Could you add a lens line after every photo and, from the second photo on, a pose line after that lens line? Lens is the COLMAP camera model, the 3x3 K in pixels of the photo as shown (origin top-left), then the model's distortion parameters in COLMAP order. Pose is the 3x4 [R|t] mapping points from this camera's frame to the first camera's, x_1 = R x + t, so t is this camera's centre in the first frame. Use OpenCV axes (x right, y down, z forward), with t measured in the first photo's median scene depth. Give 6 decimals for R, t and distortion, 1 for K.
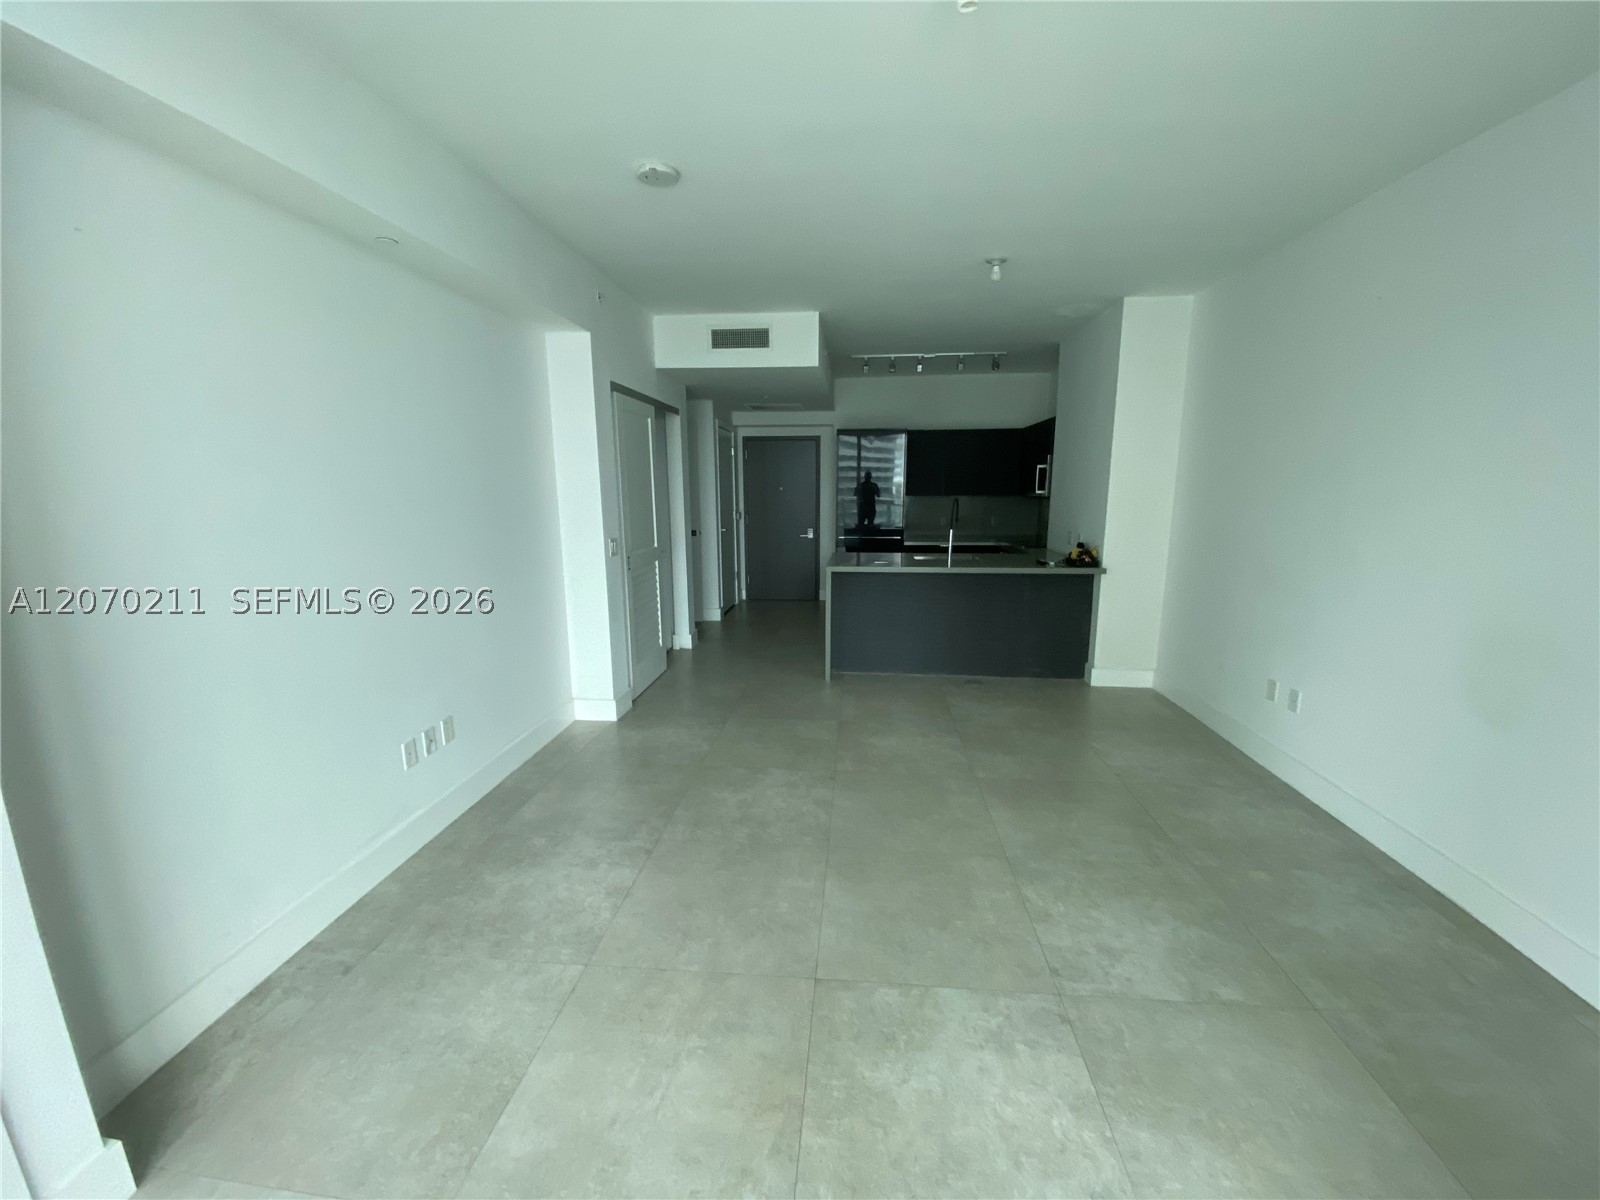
lens RADIAL K [[645.4, 0, 805.0], [0, 645.4, 604.8], [0, 0, 1]] dist [0.014341, -0.018206]
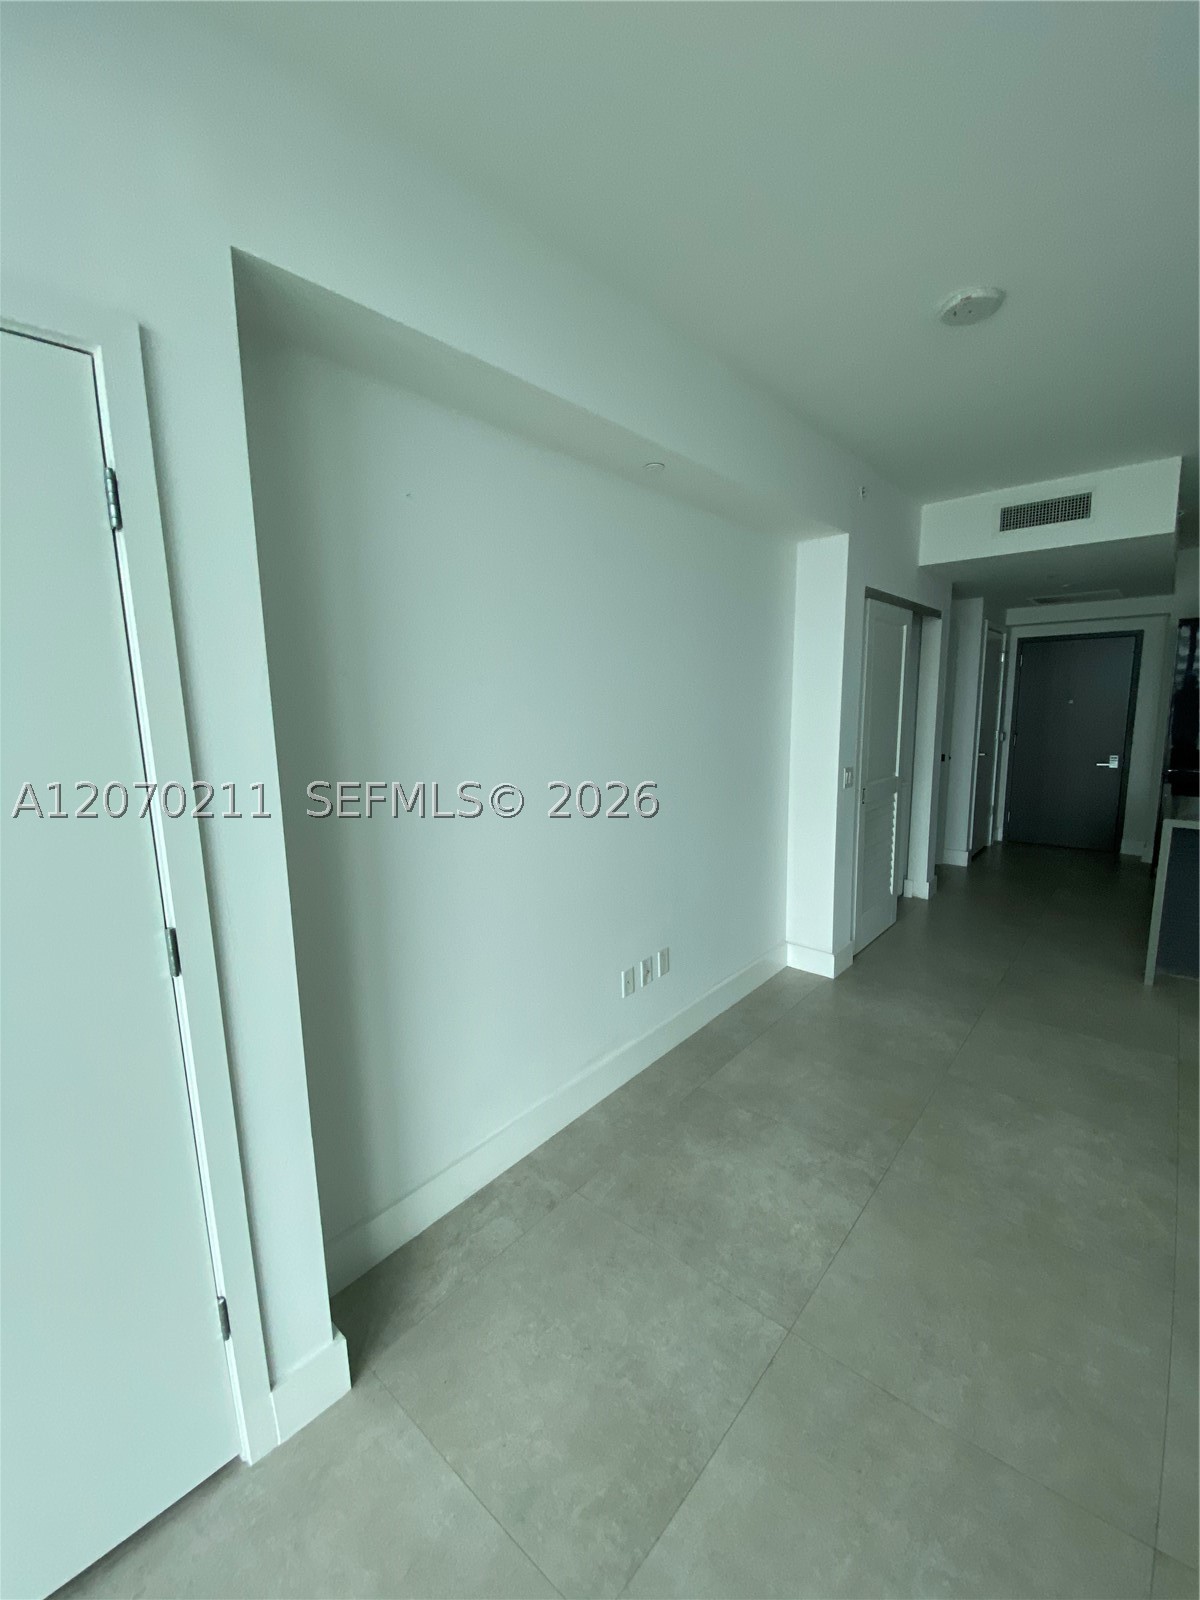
lens RADIAL K [[649.1, 0, 590.8], [0, 649.1, 801.7], [0, 0, 1]] dist [0.017333, -0.019014]
pose [[0.802685, 0.080111, -0.590998, -0.061492], [-0.093857, 0.995558, 0.007475, -0.033437], [0.588972, 0.049469, 0.806638, 0.101329]]
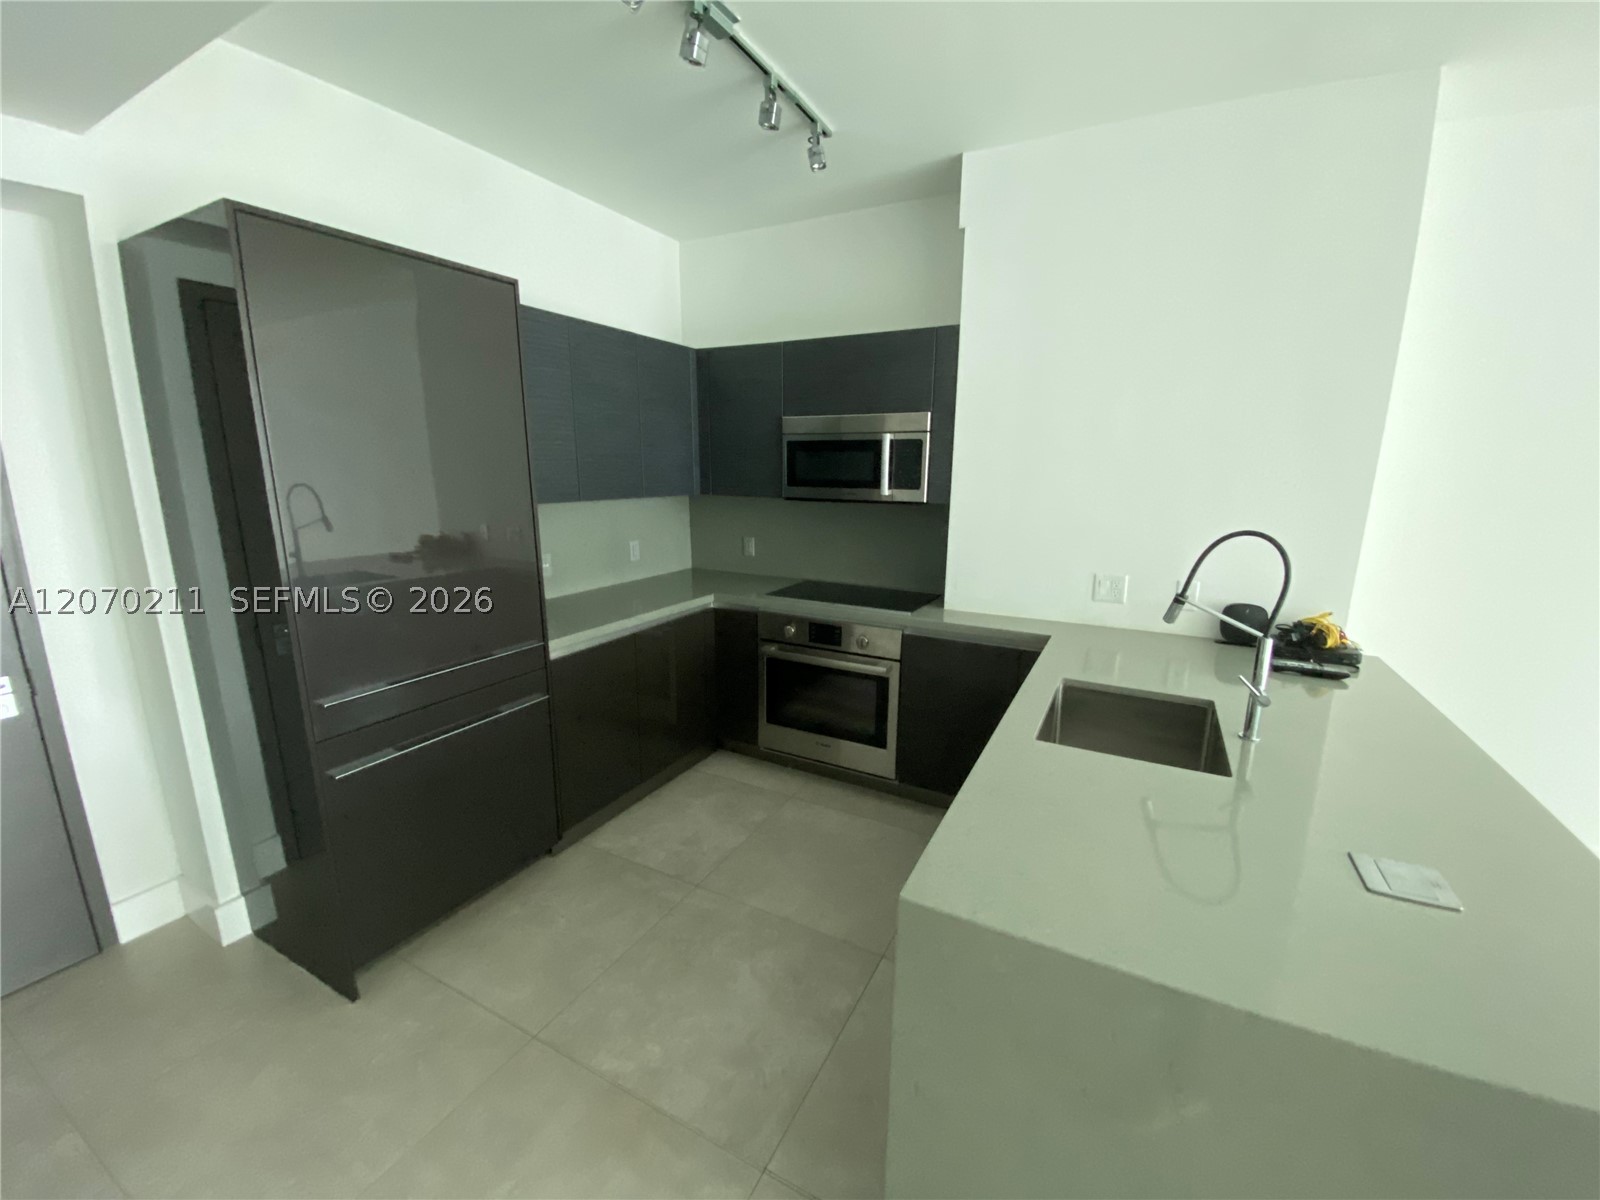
lens RADIAL K [[649.1, 0, 795.2], [0, 649.1, 603.2], [0, 0, 1]] dist [0.017333, -0.019014]
pose [[0.418587, -0.187938, 0.888518, -0.158878], [0.165884, 0.977717, 0.128656, -0.282427], [-0.892898, 0.093537, 0.440436, 1.456058]]
